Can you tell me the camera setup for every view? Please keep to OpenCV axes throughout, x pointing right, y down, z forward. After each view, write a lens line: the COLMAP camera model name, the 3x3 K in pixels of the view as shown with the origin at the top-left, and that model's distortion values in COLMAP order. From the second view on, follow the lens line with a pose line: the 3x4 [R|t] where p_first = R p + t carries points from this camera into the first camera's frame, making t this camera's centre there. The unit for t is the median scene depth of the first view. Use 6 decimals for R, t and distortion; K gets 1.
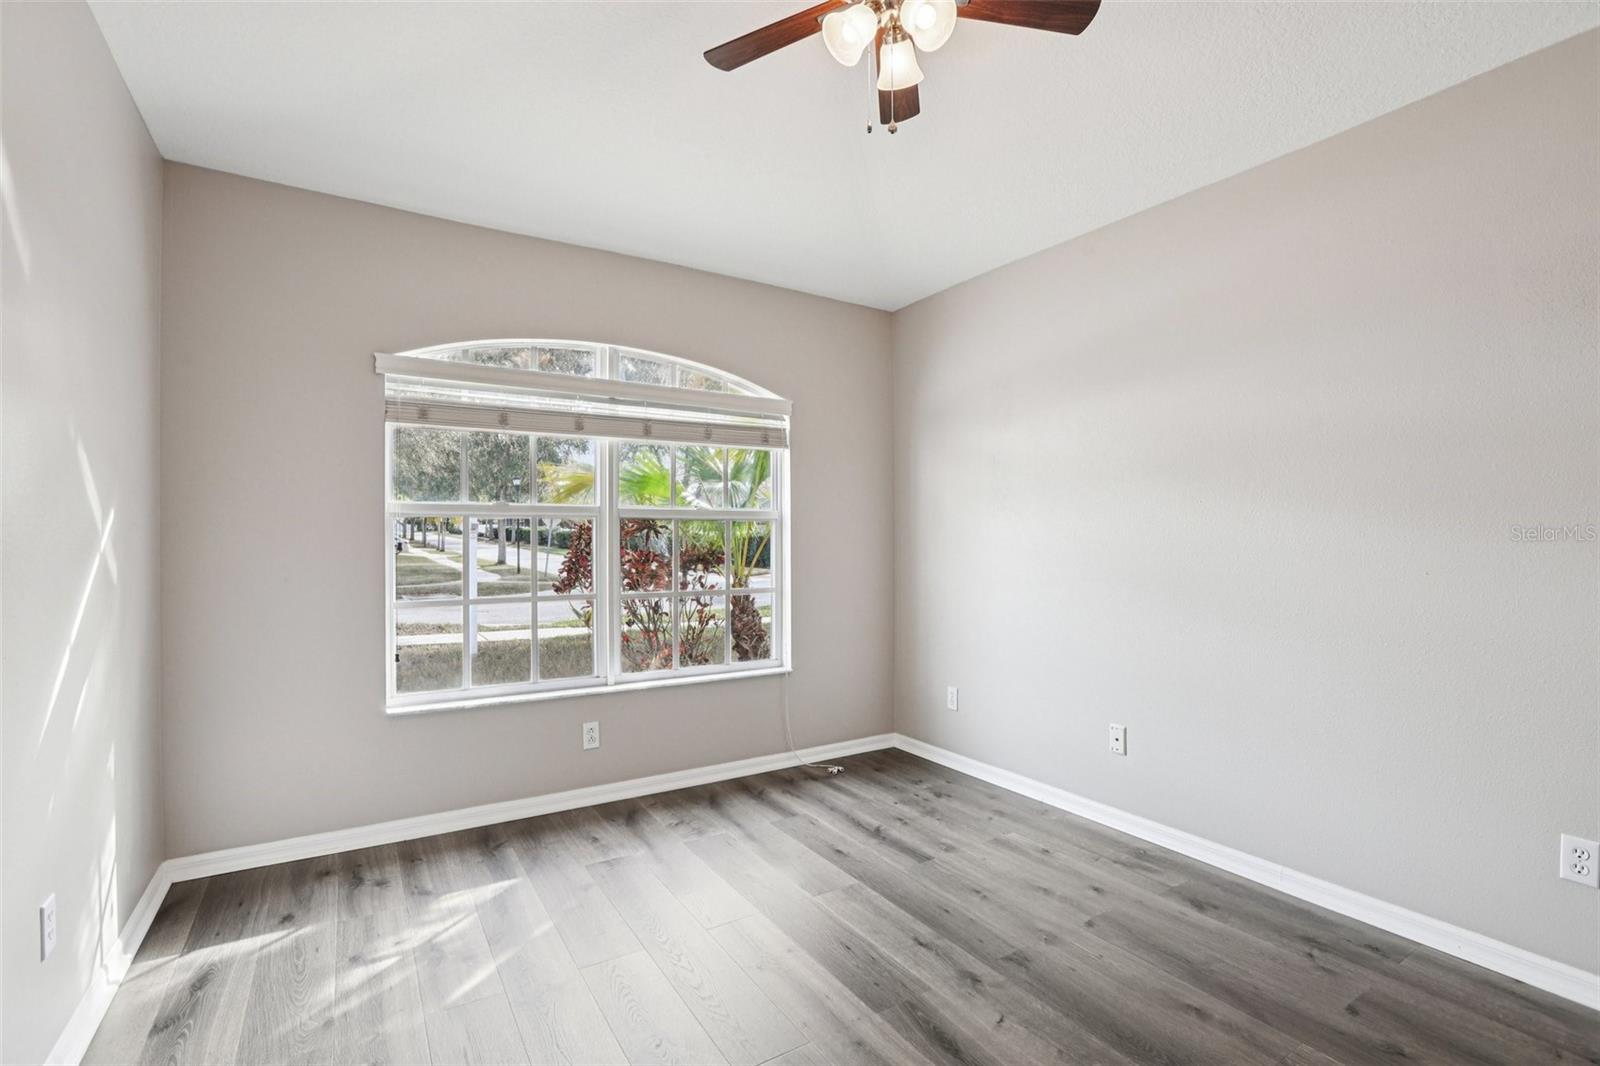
lens RADIAL K [[721.0, 0, 796.5], [0, 721.0, 540.5], [0, 0, 1]] dist [-0.021687, 0.007882]
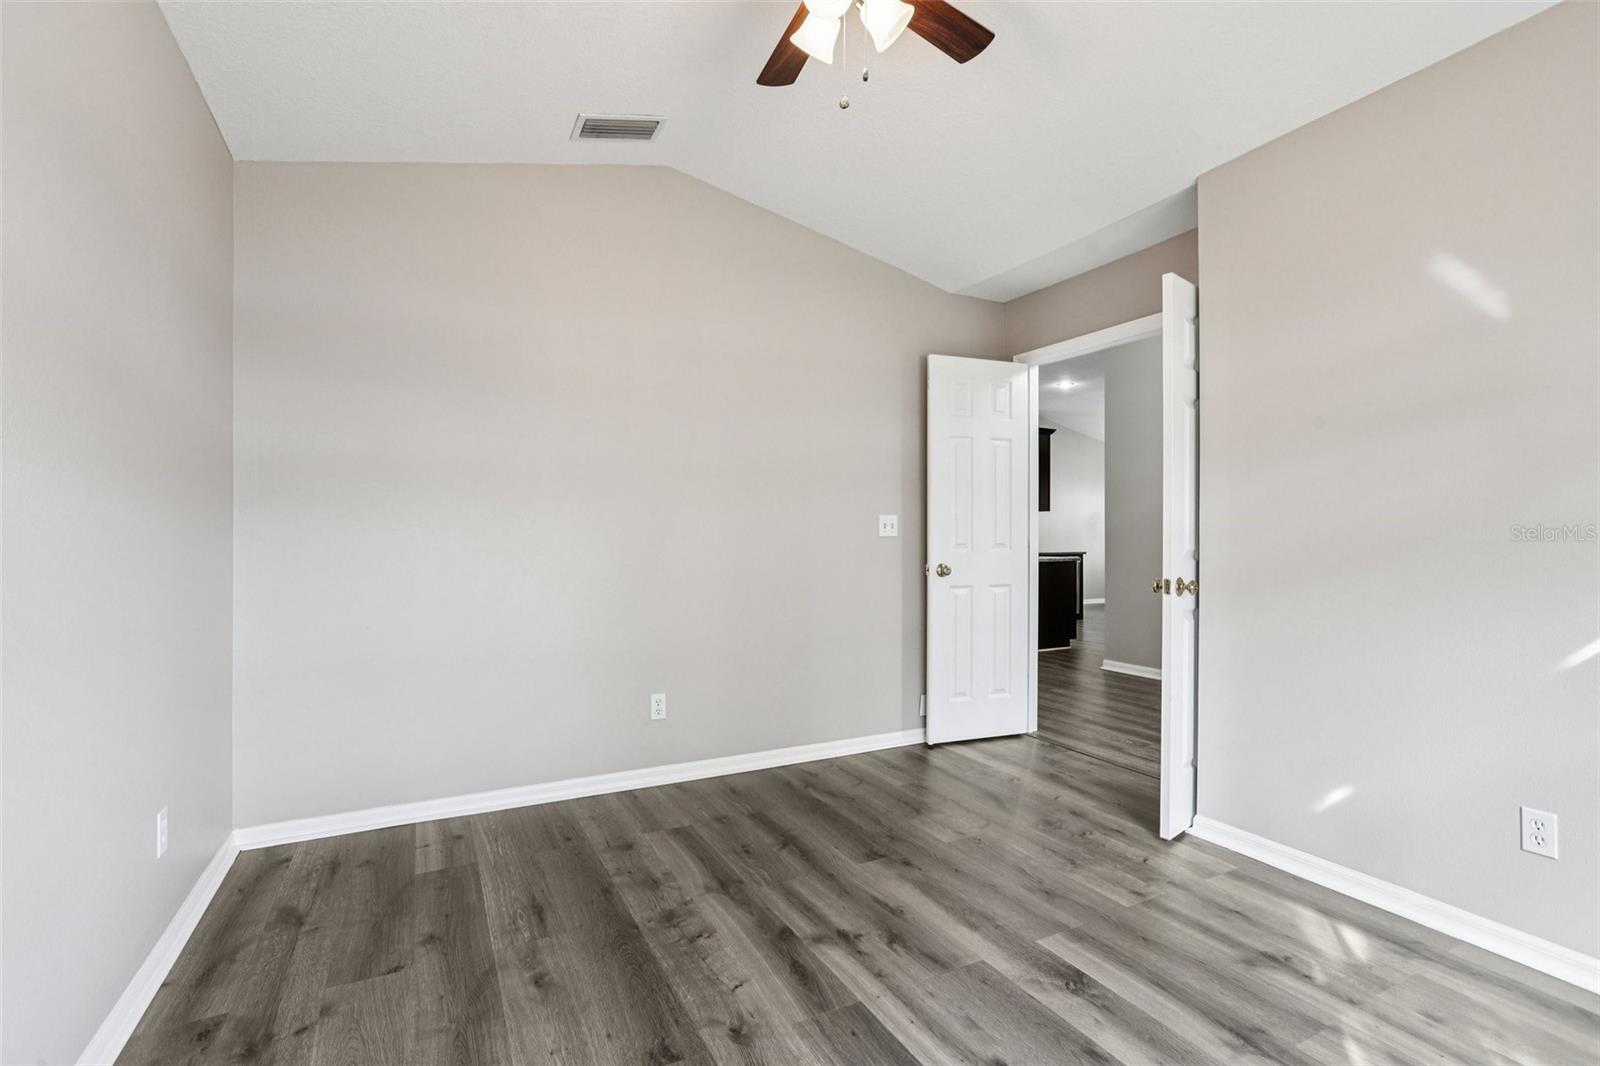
lens RADIAL K [[721.0, 0, 799.5], [0, 721.0, 538.1], [0, 0, 1]] dist [-0.021687, 0.007882]
pose [[-0.997239, 0.002731, 0.074206, 0.114630], [0.003006, 0.999989, 0.003601, 0.033839], [-0.074195, 0.003814, -0.997236, 1.877561]]
